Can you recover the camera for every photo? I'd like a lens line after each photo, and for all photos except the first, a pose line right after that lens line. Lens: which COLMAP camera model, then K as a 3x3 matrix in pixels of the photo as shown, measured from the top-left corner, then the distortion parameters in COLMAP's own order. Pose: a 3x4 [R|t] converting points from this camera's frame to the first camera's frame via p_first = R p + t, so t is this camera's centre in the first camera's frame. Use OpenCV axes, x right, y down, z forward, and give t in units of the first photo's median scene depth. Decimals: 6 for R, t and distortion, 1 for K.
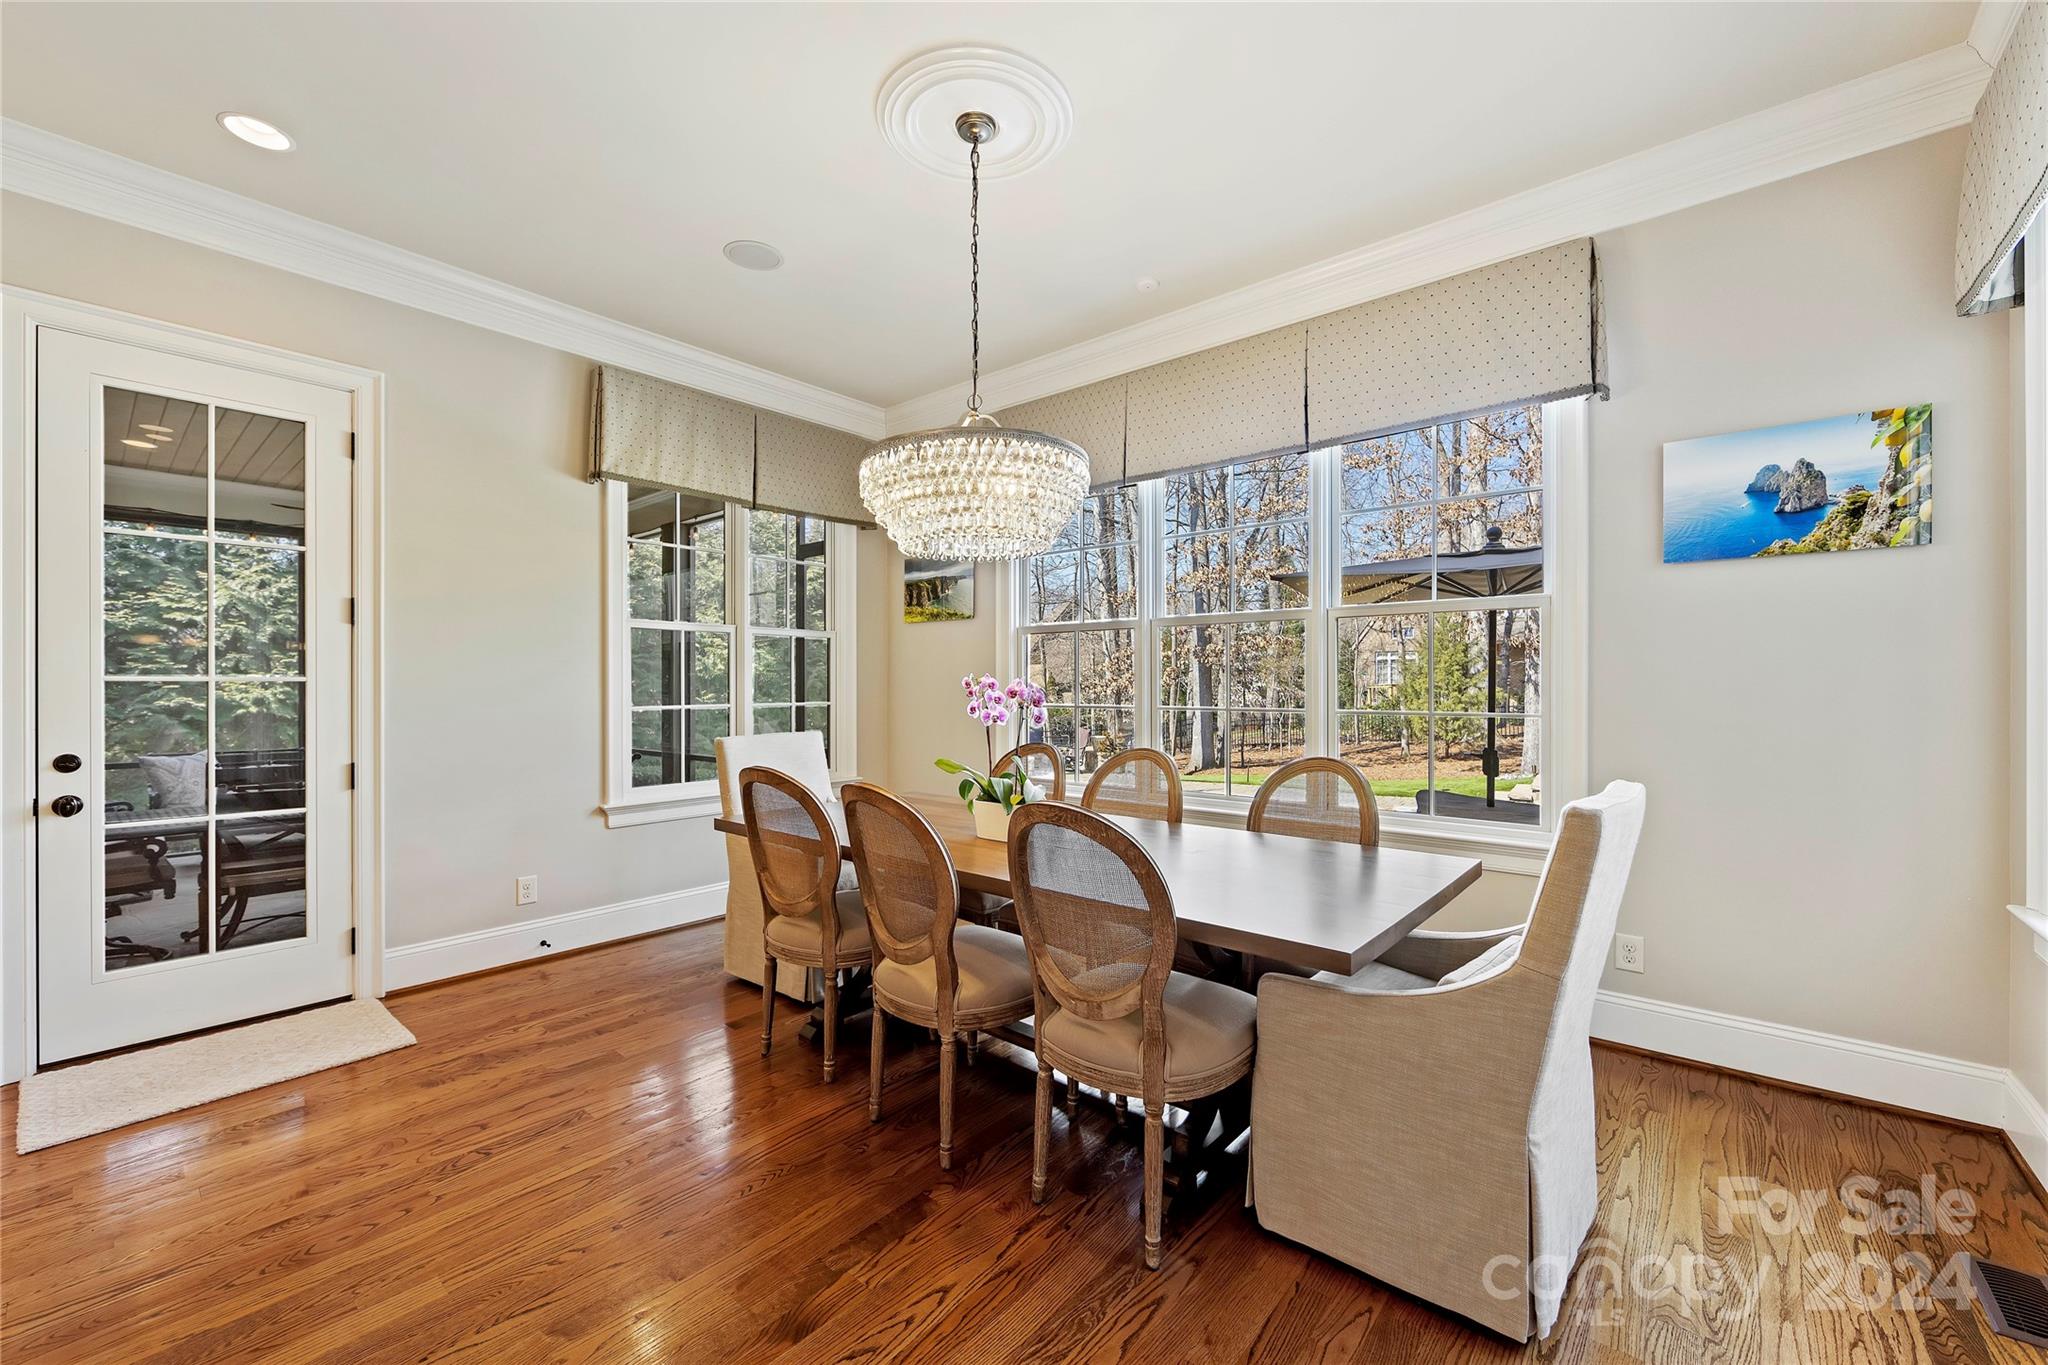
lens RADIAL K [[808.0, 0, 1020.0], [0, 808.0, 681.5], [0, 0, 1]] dist [-0.000365, -0.000007]
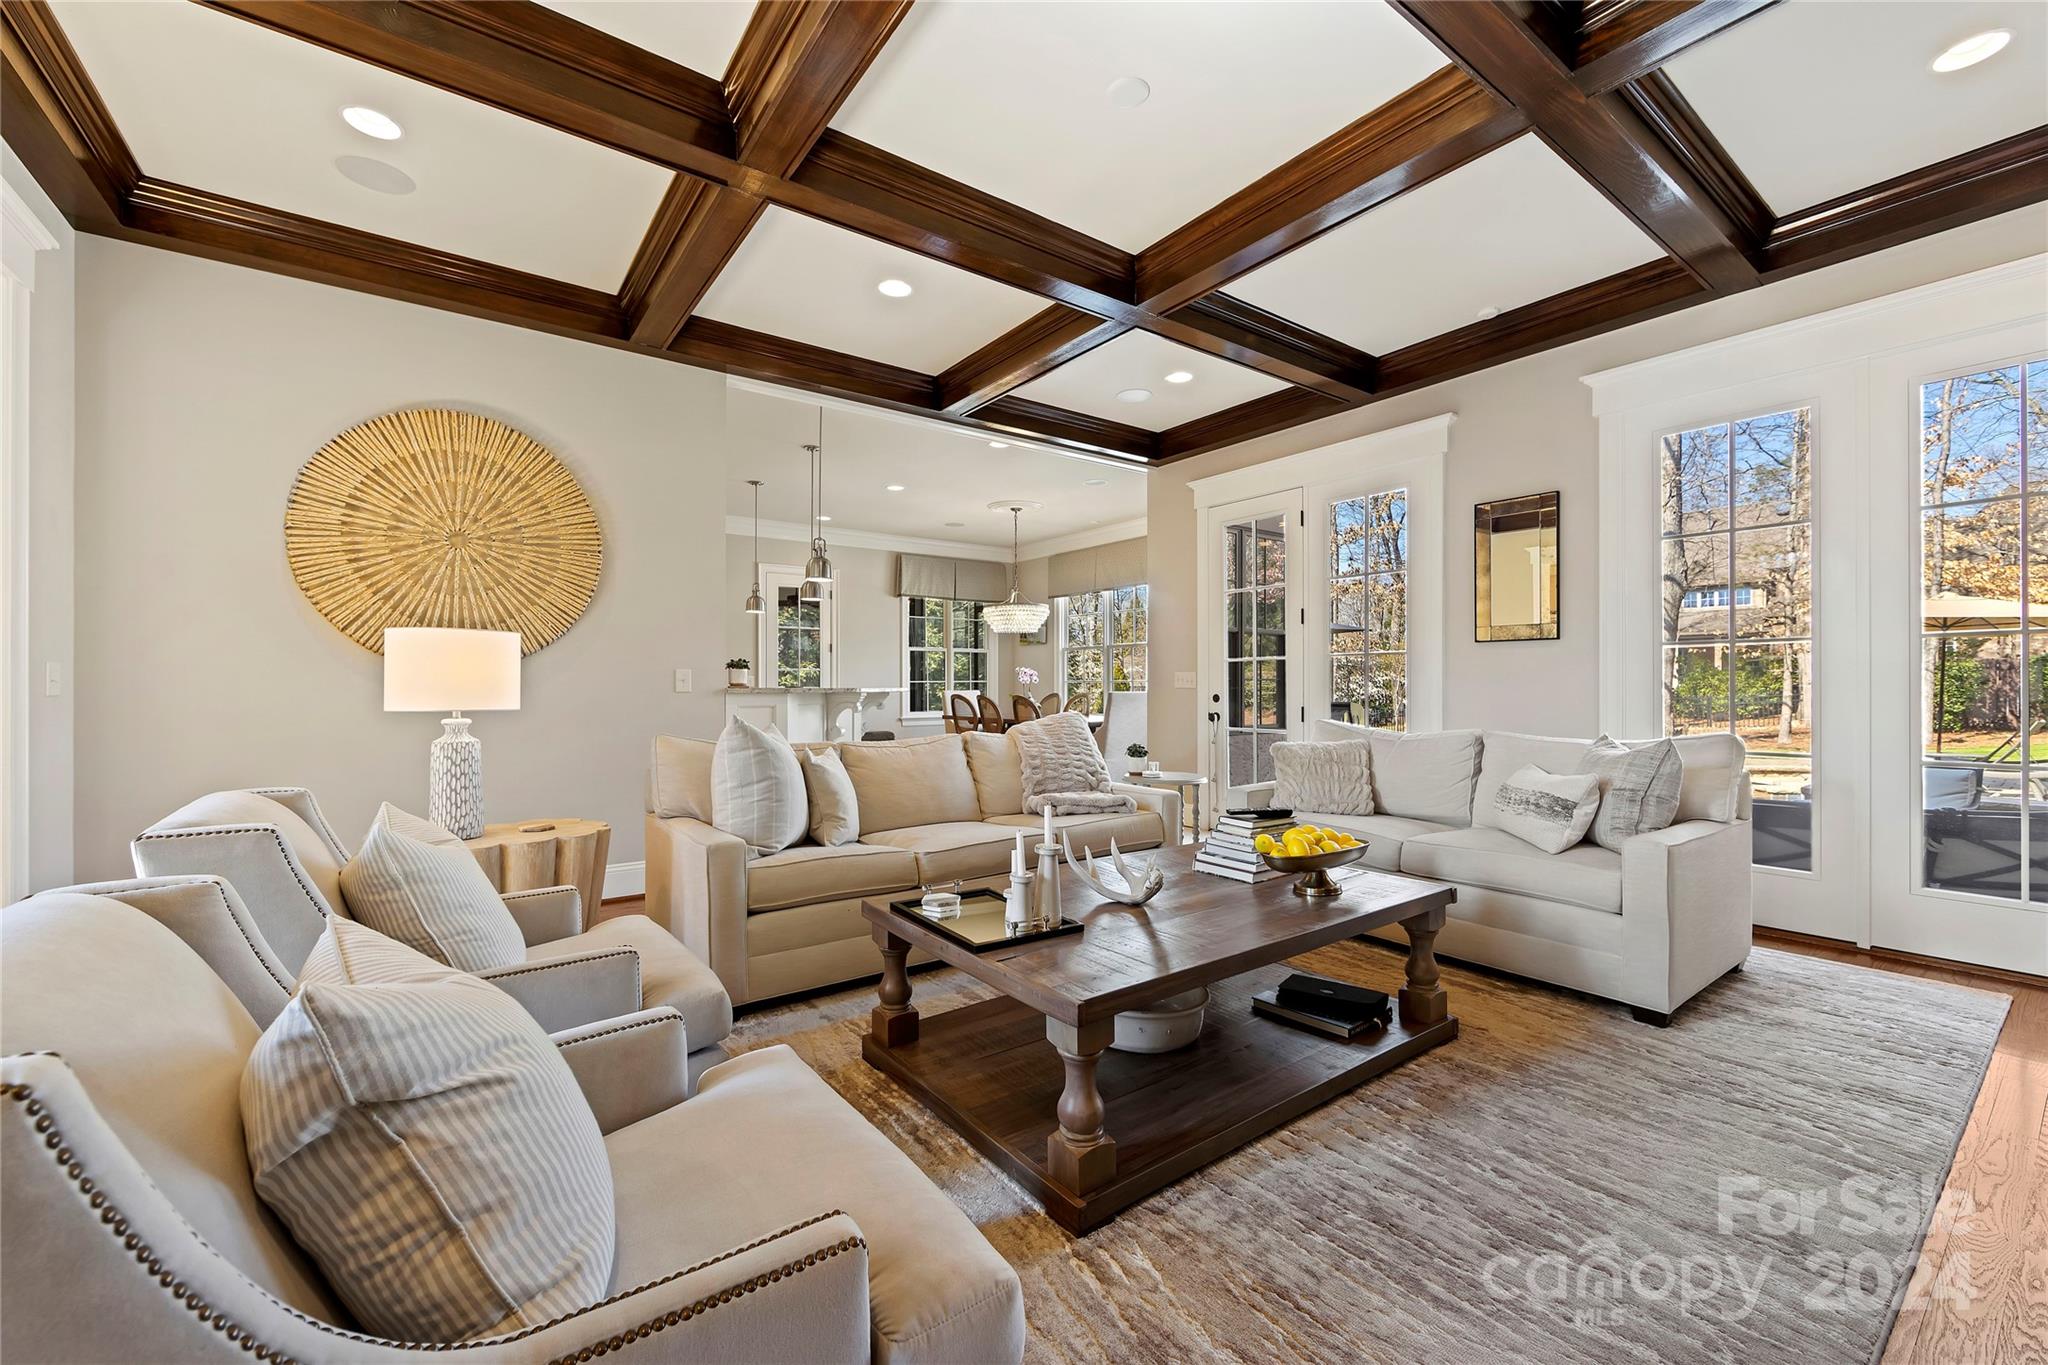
lens RADIAL K [[808.0, 0, 1024.0], [0, 808.0, 680.9], [0, 0, 1]] dist [-0.000365, -0.000007]
pose [[0.973632, 0.003698, -0.228094, 0.489538], [-0.003723, 0.999993, 0.000320, 0.028042], [0.228093, 0.000538, 0.973639, -1.503907]]
